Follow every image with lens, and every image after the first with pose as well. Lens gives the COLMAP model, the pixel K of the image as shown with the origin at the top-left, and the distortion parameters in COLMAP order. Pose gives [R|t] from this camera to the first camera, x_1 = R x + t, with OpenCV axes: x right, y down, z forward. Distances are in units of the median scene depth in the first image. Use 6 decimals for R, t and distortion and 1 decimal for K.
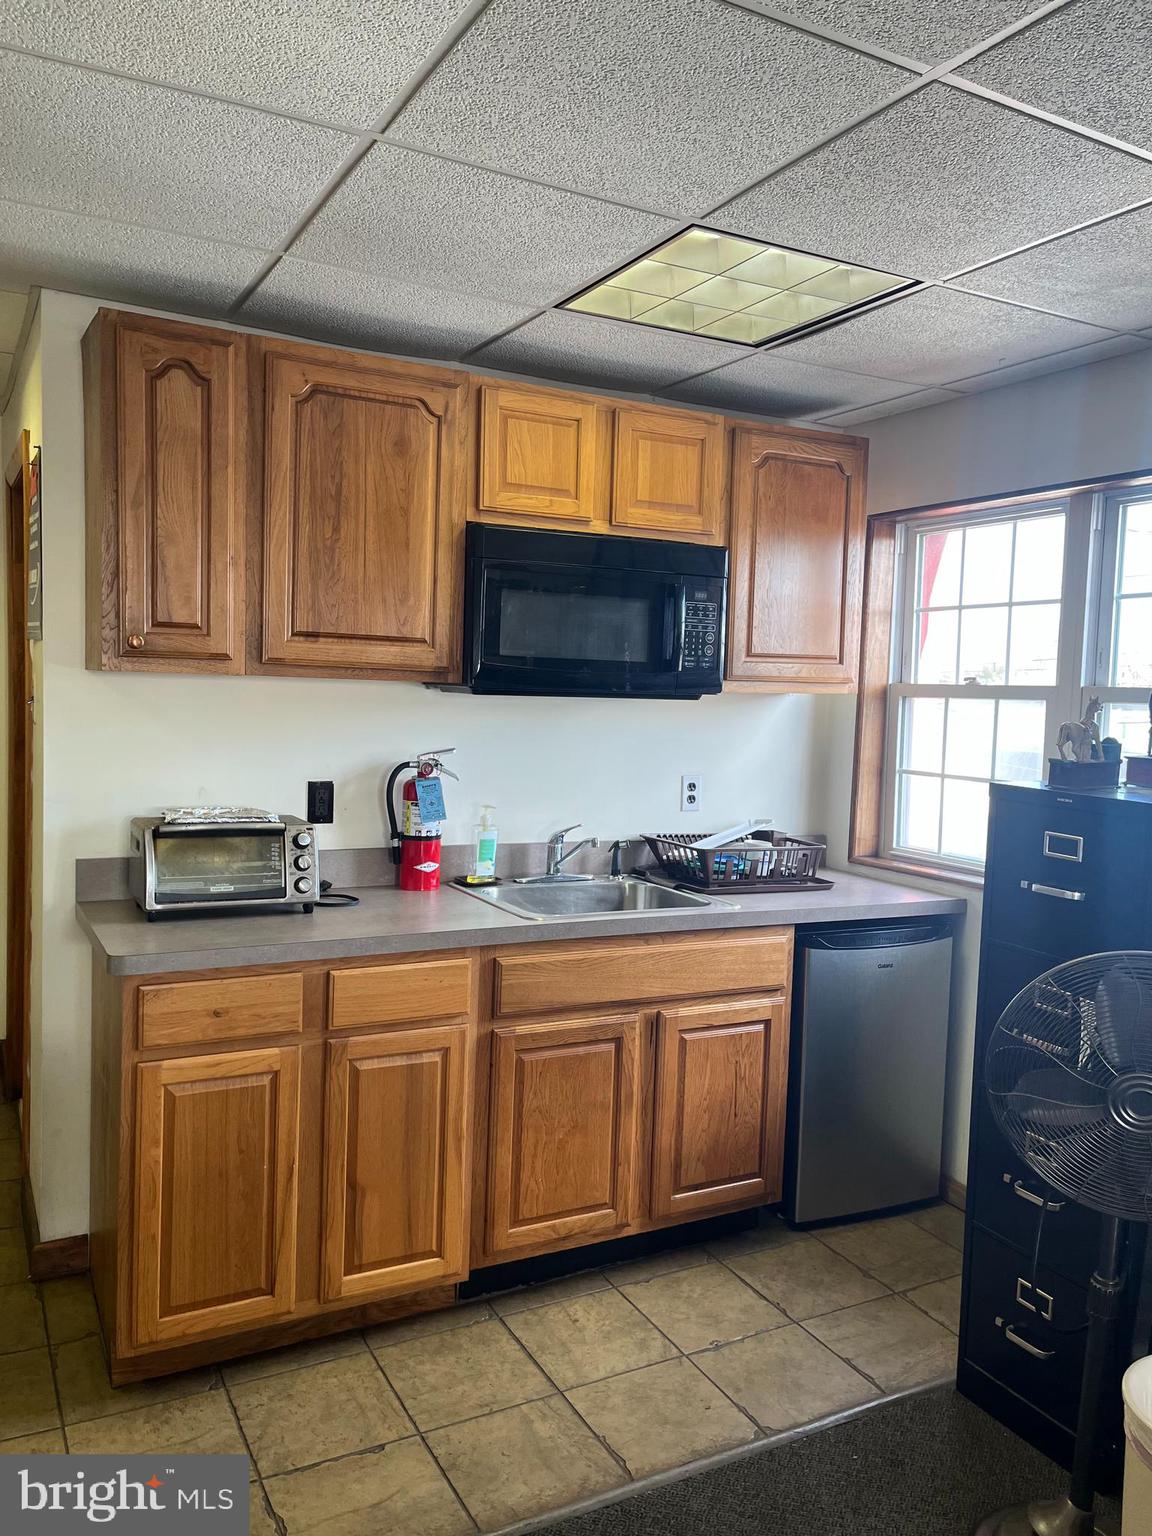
lens RADIAL K [[1155.0, 0, 573.3], [0, 1155.0, 769.9], [0, 0, 1]] dist [0.074275, -0.102965]
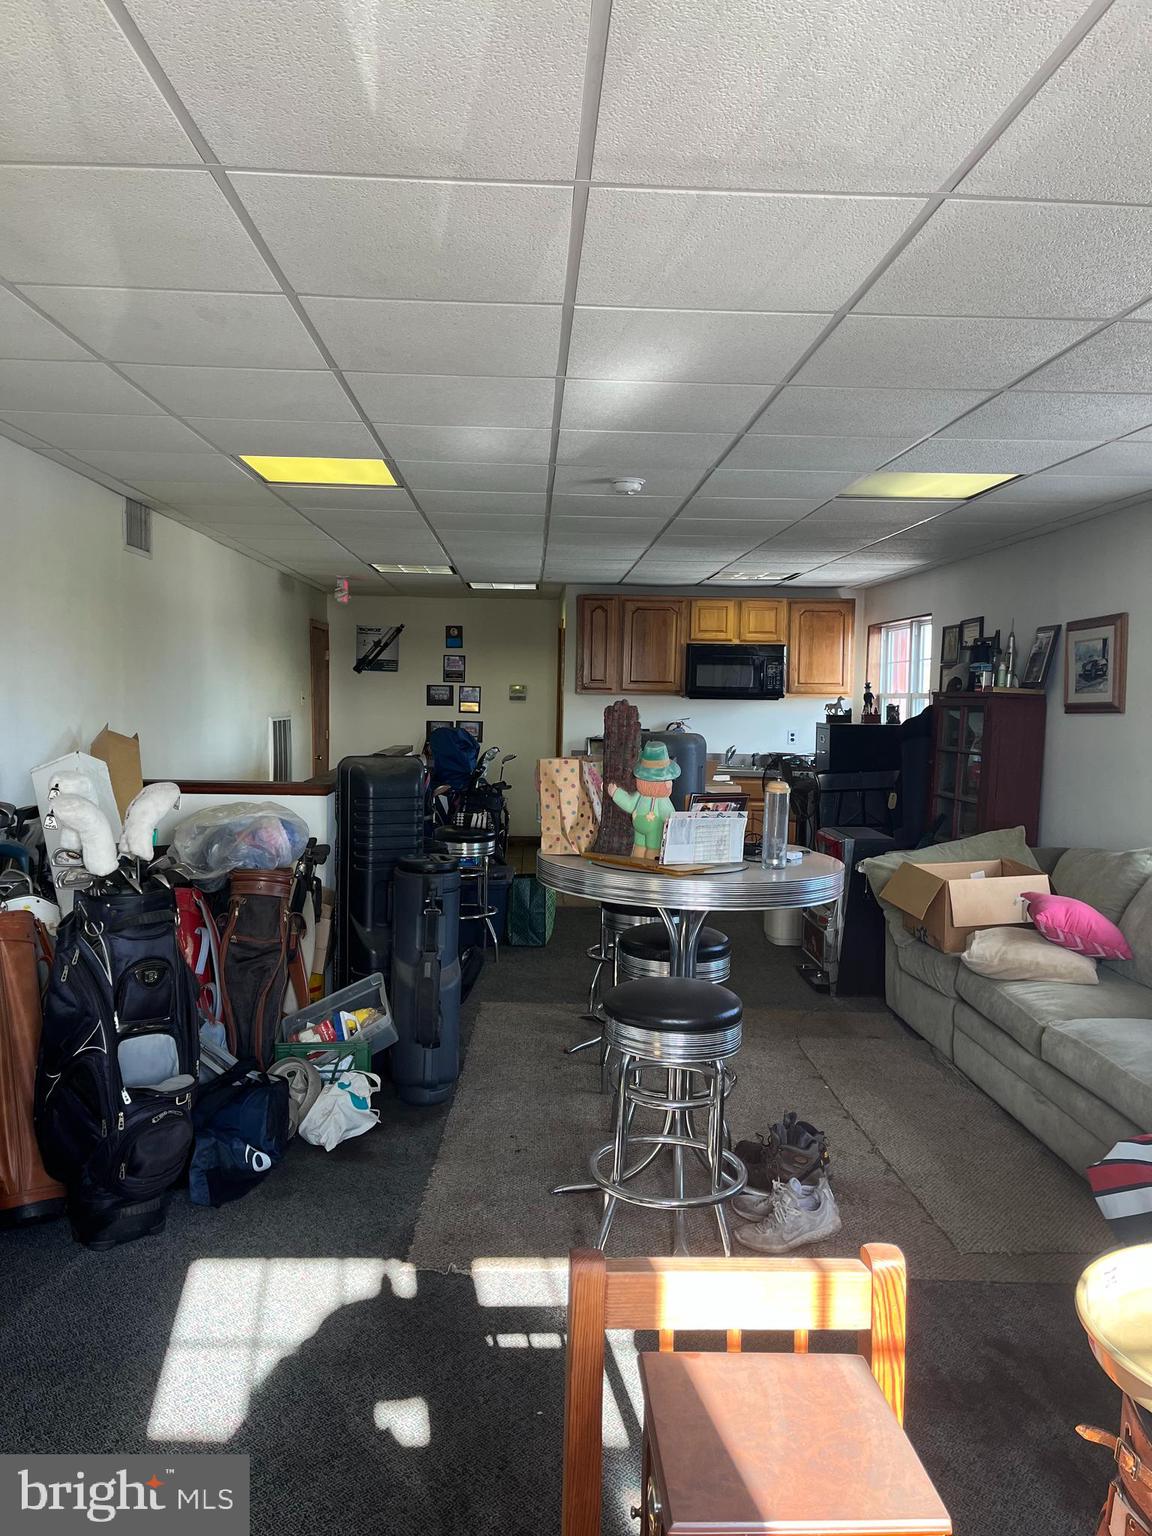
lens RADIAL K [[1155.0, 0, 574.1], [0, 1155.0, 769.1], [0, 0, 1]] dist [0.074275, -0.102965]
pose [[0.899482, 0.005512, -0.436923, 0.941087], [-0.017916, 0.999545, -0.024273, 0.192694], [0.436590, 0.029661, 0.899171, -1.810227]]
